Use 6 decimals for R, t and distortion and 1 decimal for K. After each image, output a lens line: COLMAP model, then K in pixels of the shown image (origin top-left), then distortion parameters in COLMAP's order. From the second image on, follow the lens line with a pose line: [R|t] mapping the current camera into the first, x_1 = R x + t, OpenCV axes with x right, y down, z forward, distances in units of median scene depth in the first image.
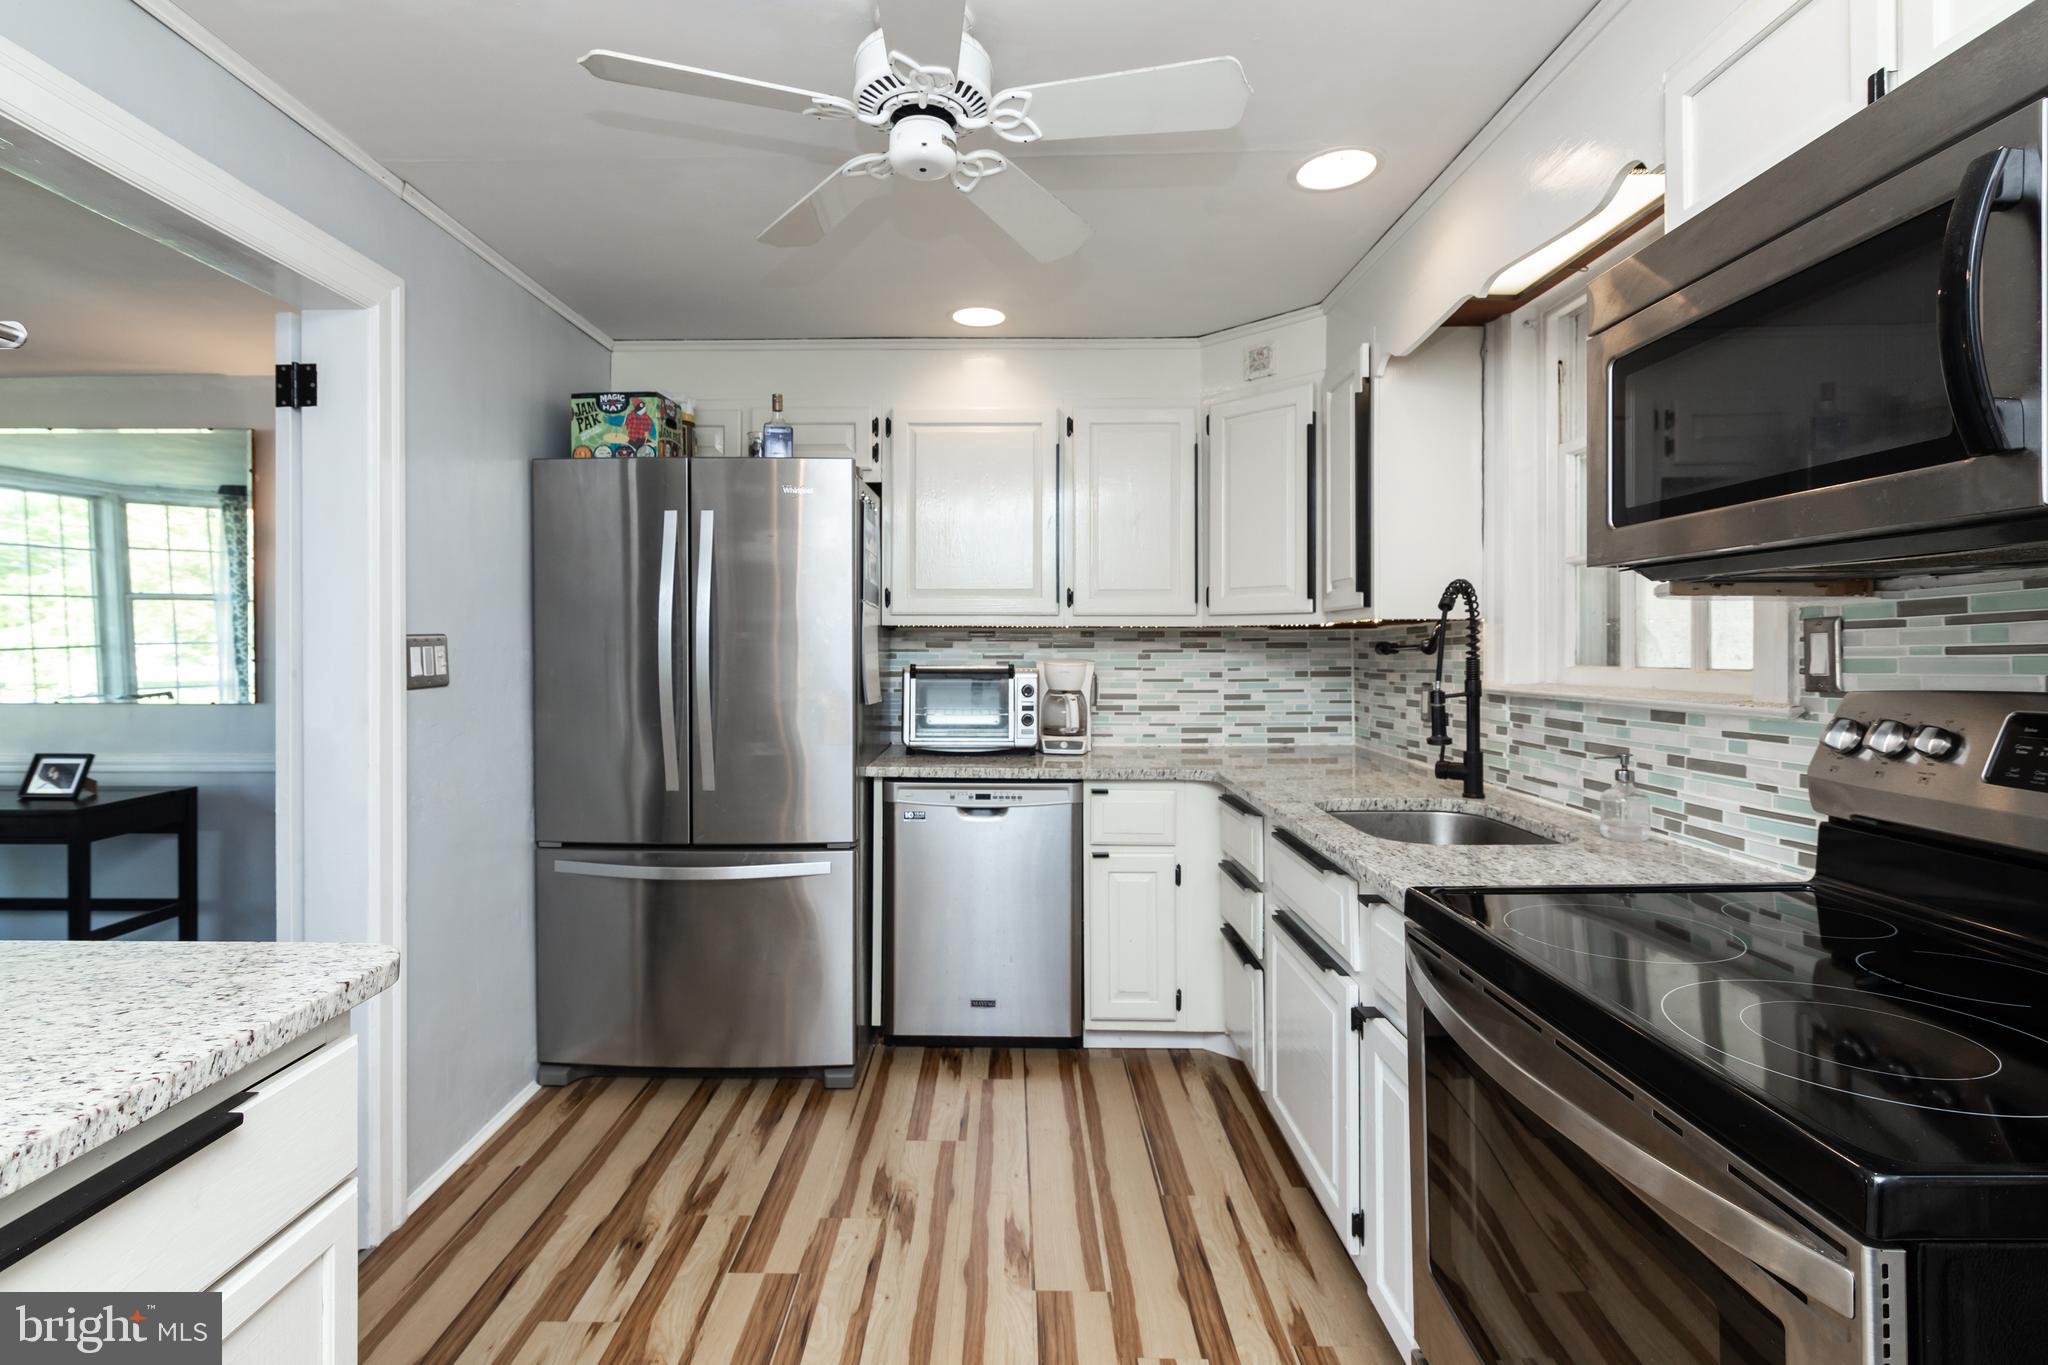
lens RADIAL K [[941.6, 0, 997.6], [0, 941.6, 646.8], [0, 0, 1]] dist [0.015383, -0.001983]
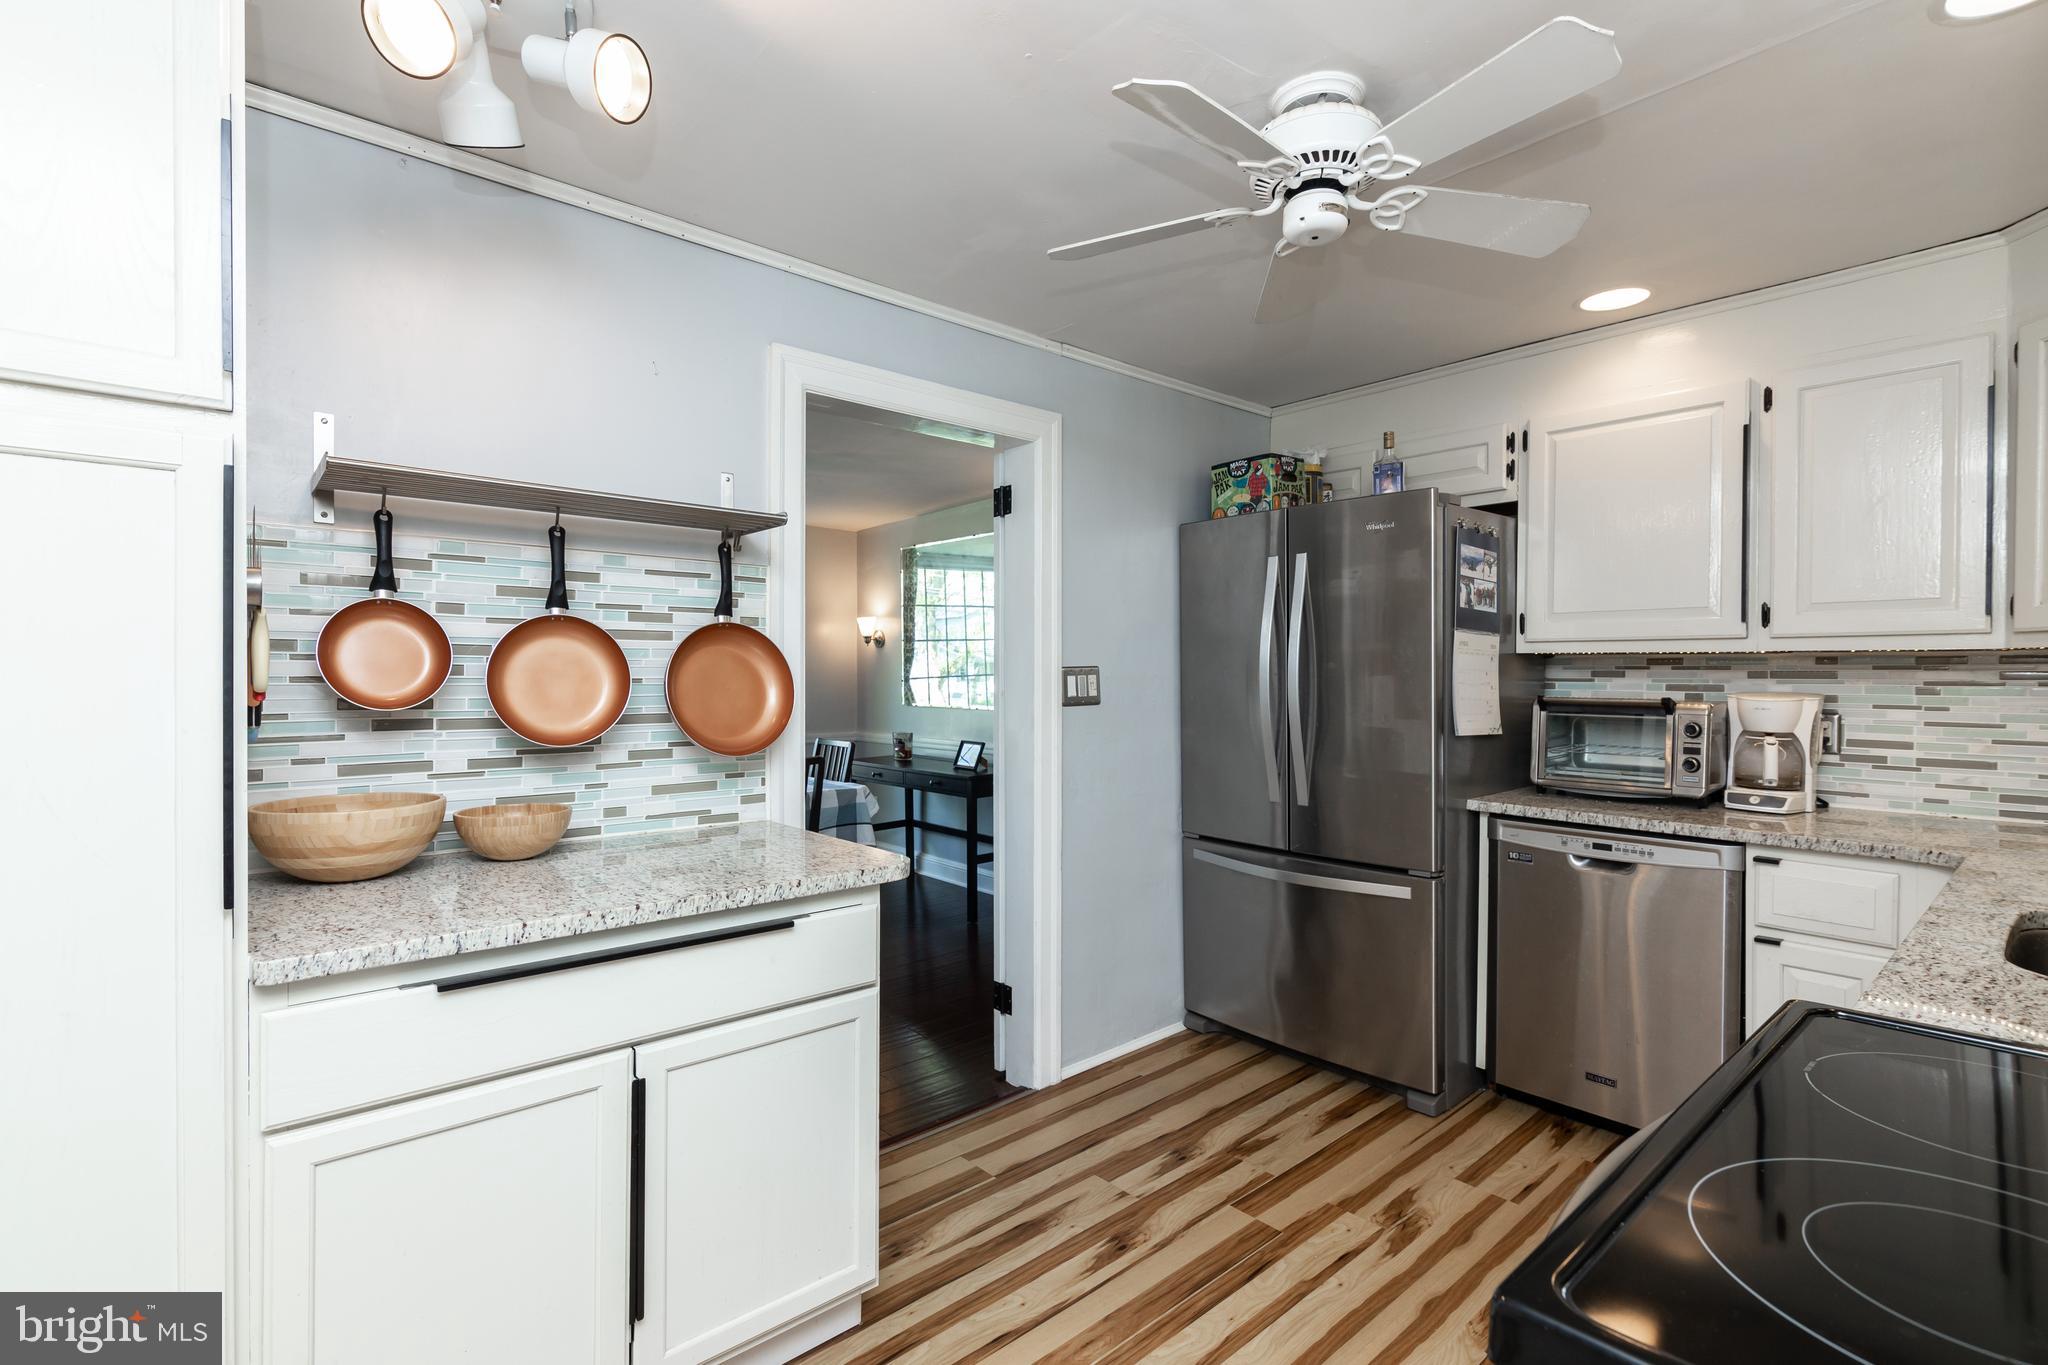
lens RADIAL K [[941.6, 0, 1059.5], [0, 941.6, 681.2], [0, 0, 1]] dist [0.015383, -0.001983]
pose [[0.695715, 0.008479, -0.718268, 0.273518], [-0.001823, 0.999948, 0.010039, -0.004074], [0.718316, -0.005675, 0.695694, 0.018731]]
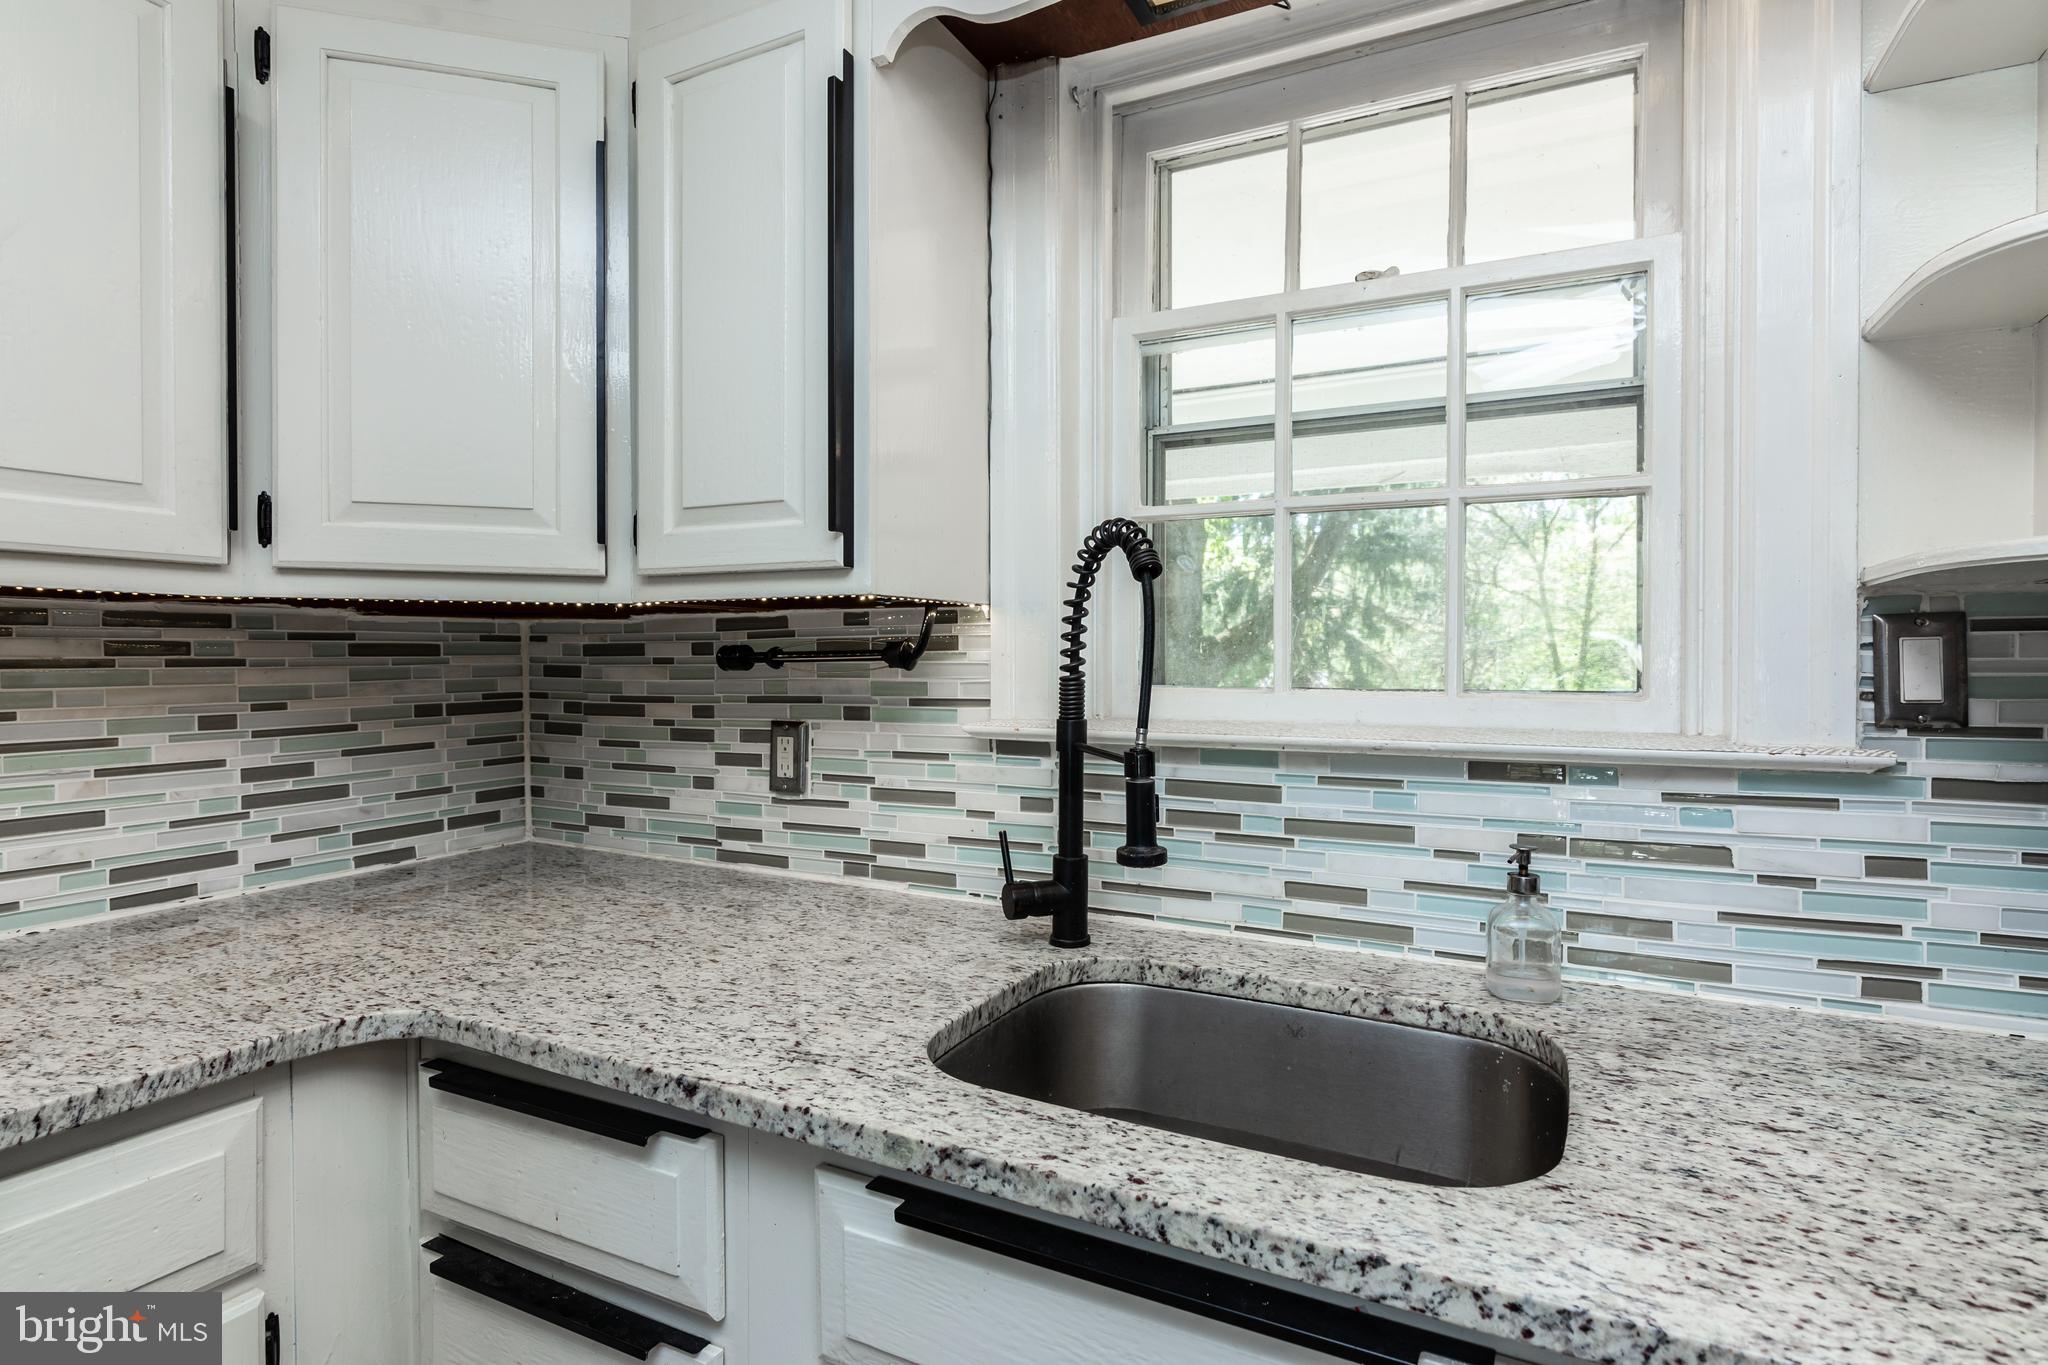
lens RADIAL K [[1000.3, 0, 1038.7], [0, 1000.3, 674.3], [0, 0, 1]] dist [-0.006828, -0.002524]
pose [[0.428365, -0.019704, 0.903391, -0.001789], [-0.001714, 0.999743, 0.022618, -0.001780], [-0.903604, -0.011237, 0.428221, 0.625578]]
